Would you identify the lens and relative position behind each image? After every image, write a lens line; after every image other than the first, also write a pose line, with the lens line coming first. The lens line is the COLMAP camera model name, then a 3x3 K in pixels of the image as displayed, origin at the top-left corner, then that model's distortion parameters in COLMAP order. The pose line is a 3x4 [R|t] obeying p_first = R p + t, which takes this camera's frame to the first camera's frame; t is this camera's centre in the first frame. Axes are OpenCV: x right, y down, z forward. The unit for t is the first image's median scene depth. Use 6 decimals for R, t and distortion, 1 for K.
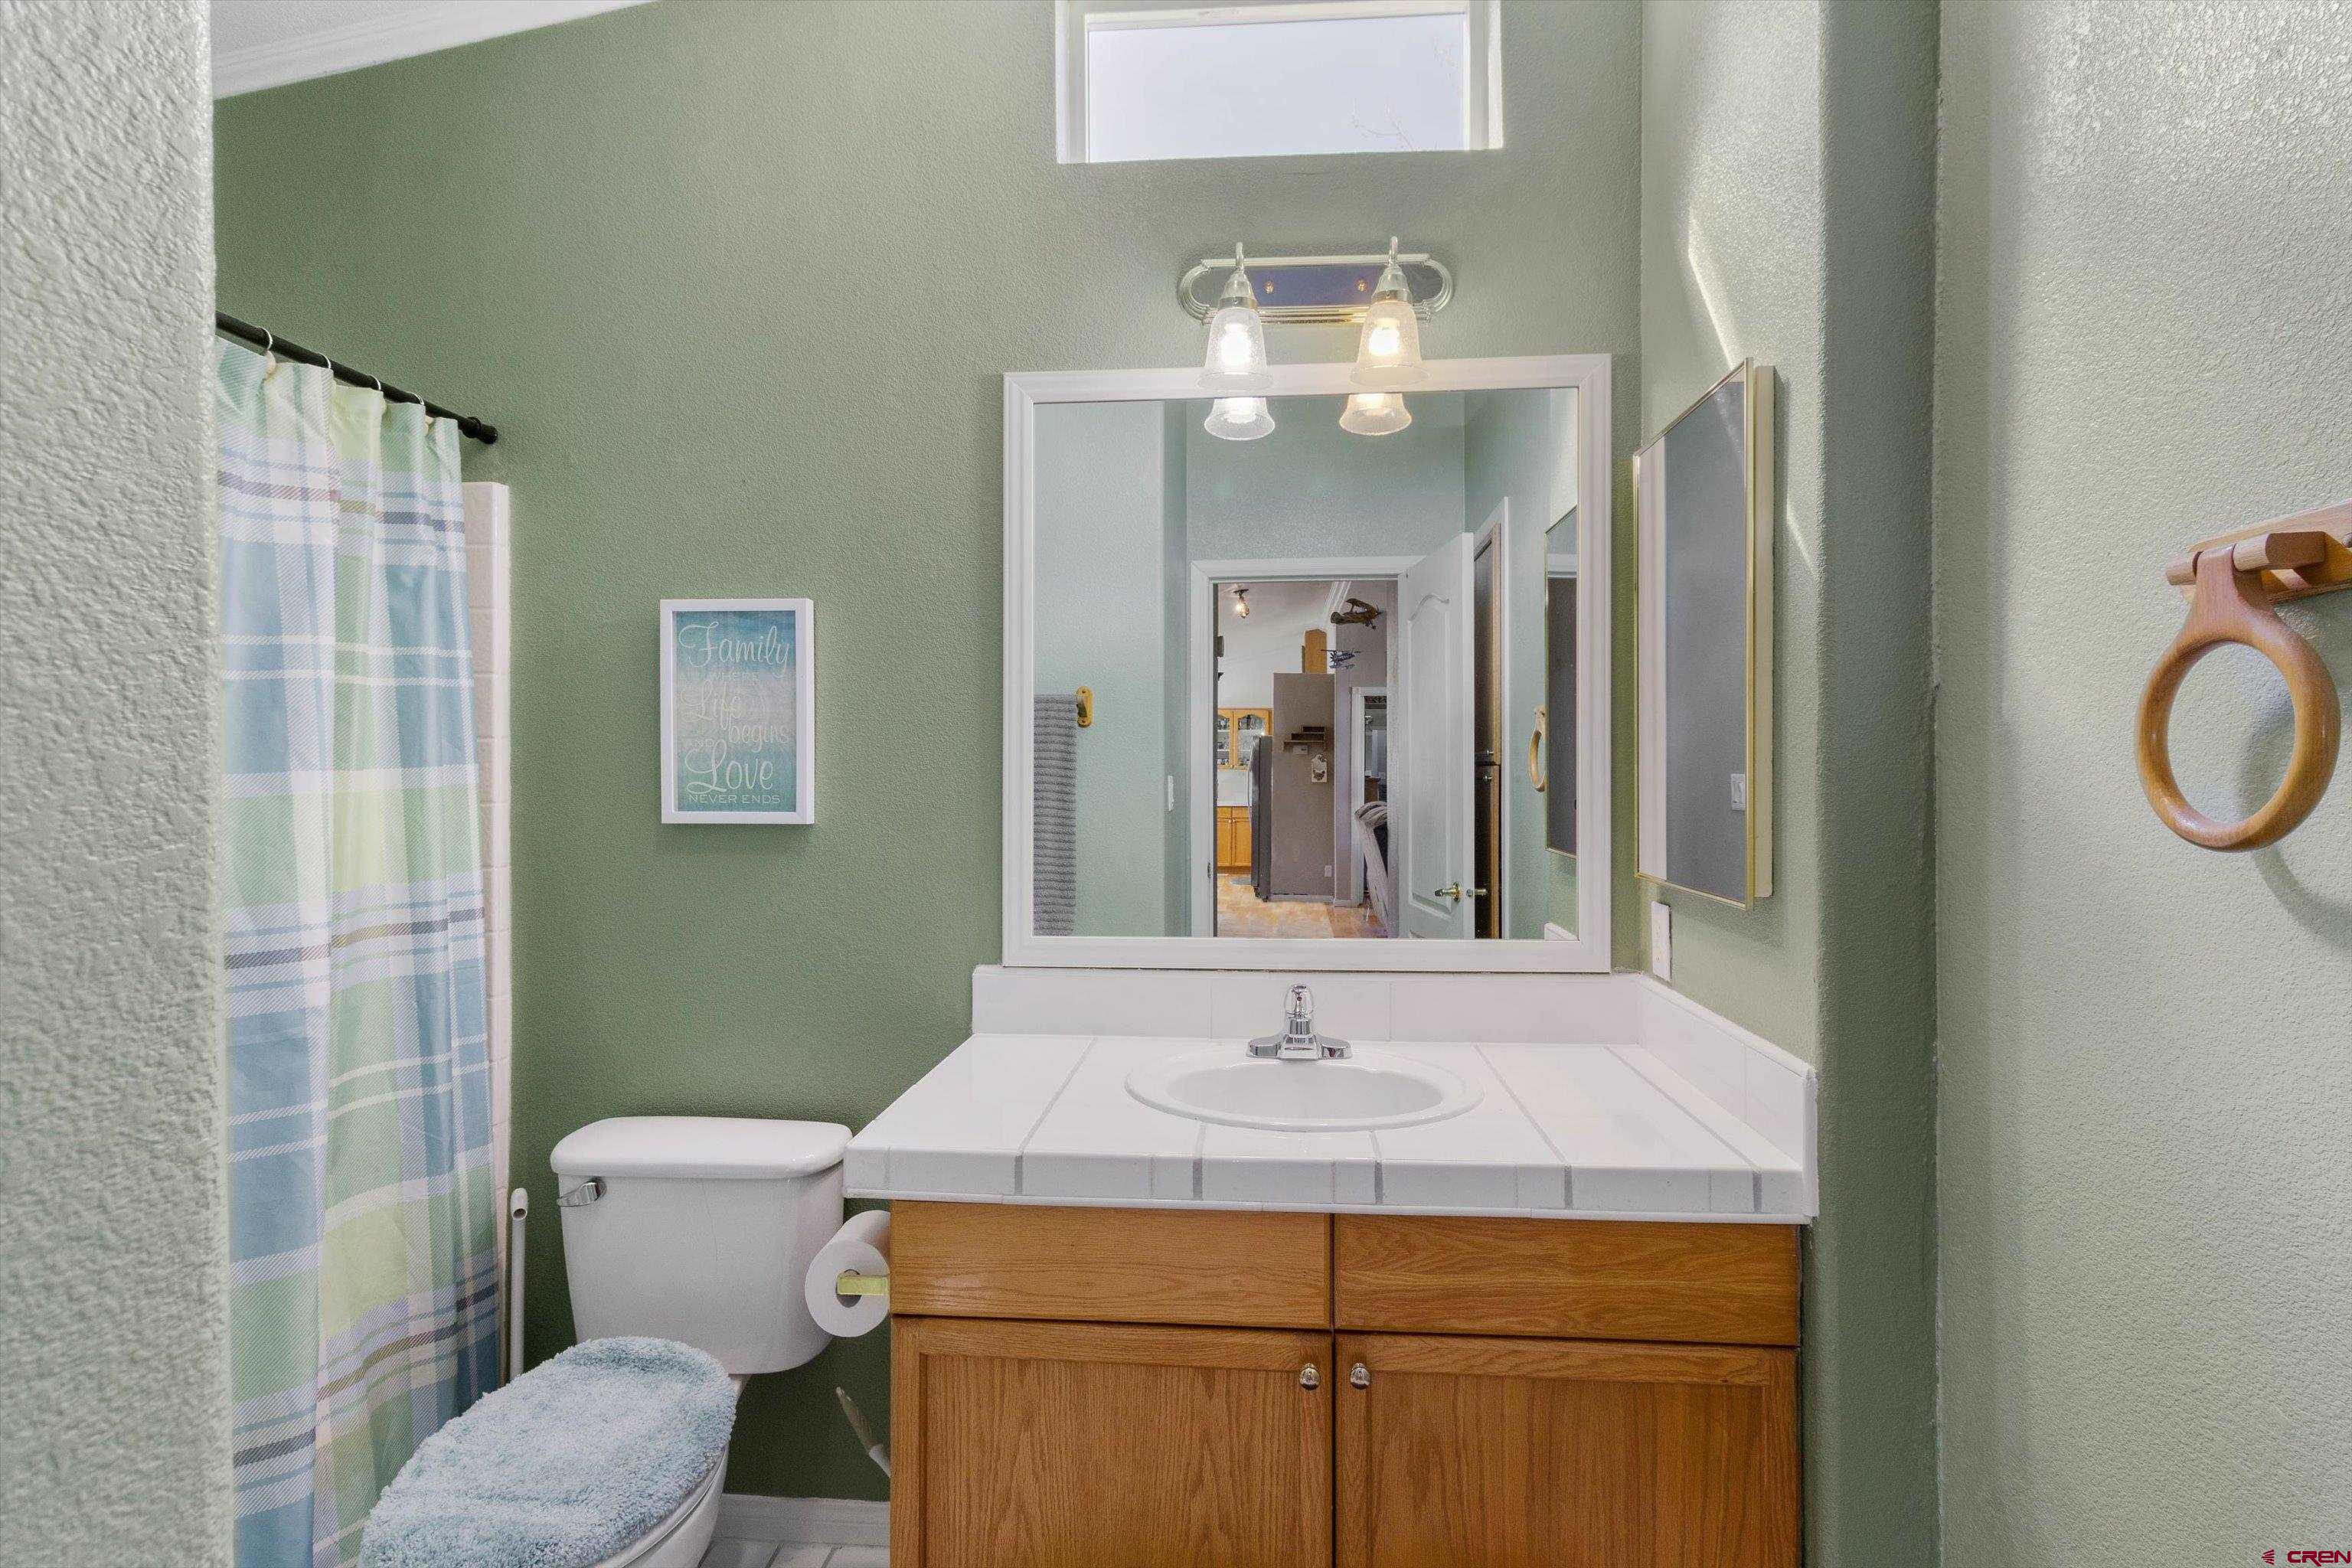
lens RADIAL K [[1135.4, 0, 1176.0], [0, 1135.4, 784.0], [0, 0, 1]] dist [0.005959, -0.000384]
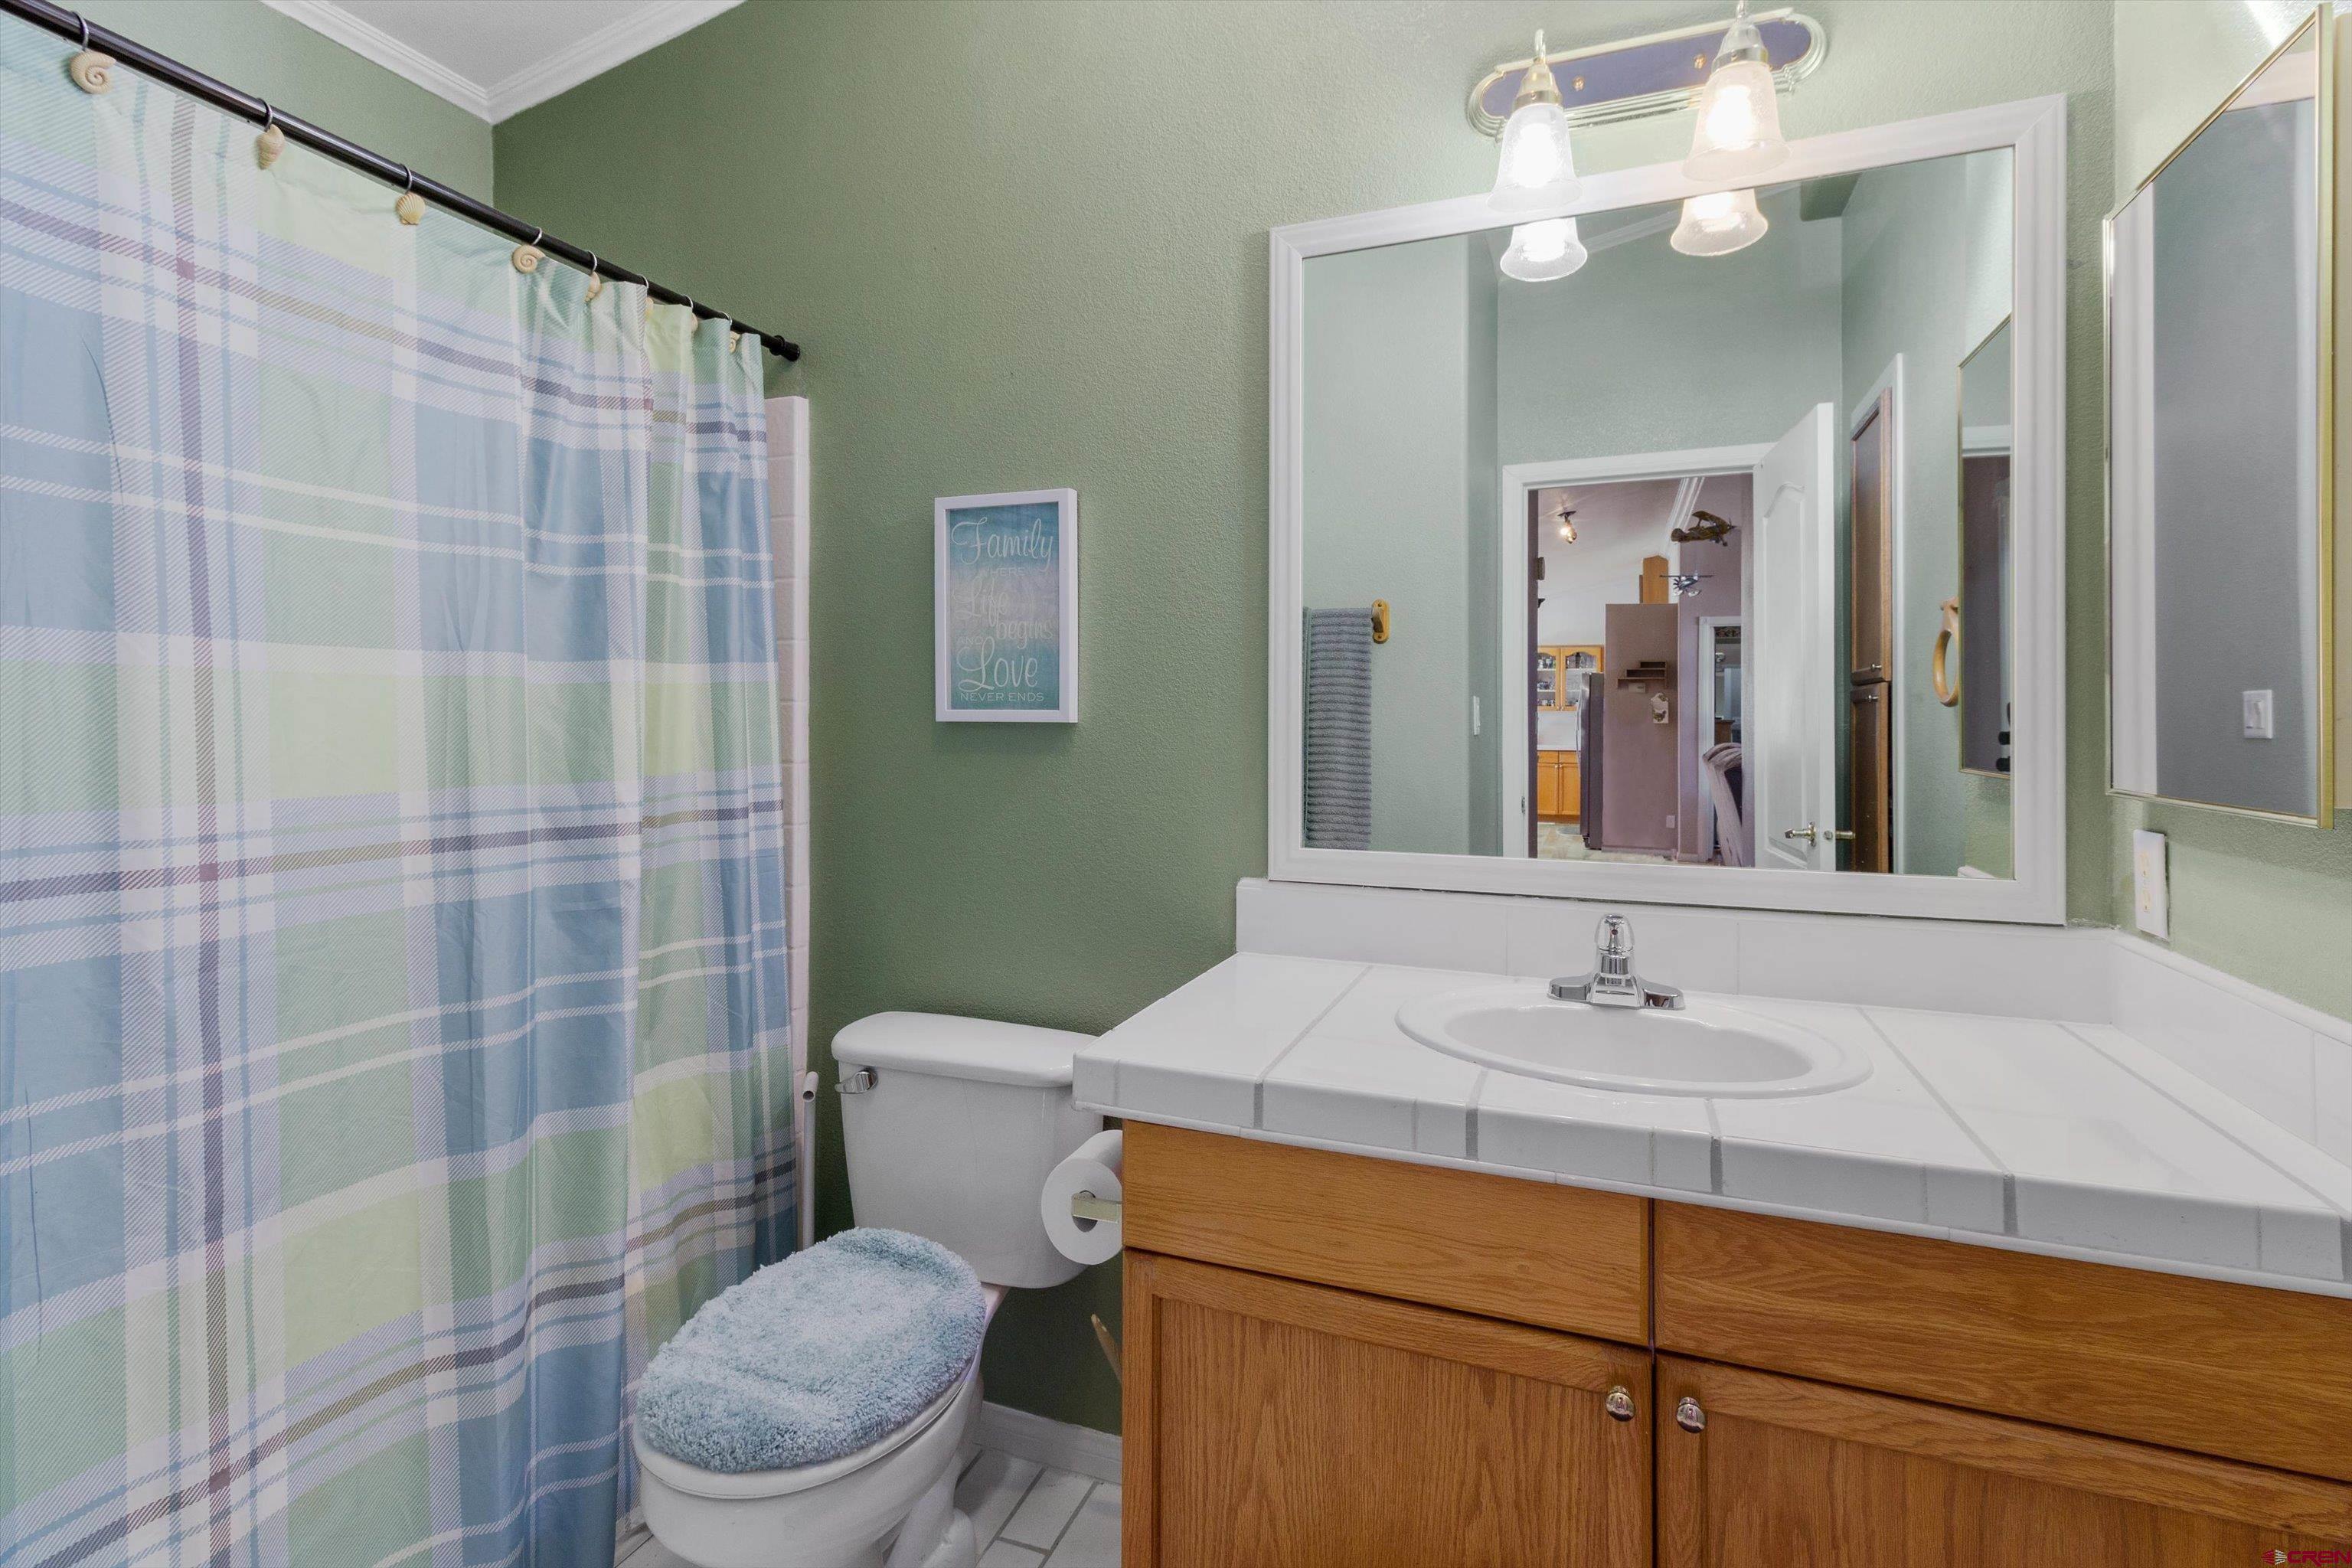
lens RADIAL K [[1093.3, 0, 1171.7], [0, 1093.3, 724.8], [0, 0, 1]] dist [0.004898, 0.000086]
pose [[0.955489, 0.003452, -0.295006, 0.037367], [-0.008639, 0.999830, -0.016278, 0.058226], [0.294899, 0.018102, 0.955357, 0.152856]]
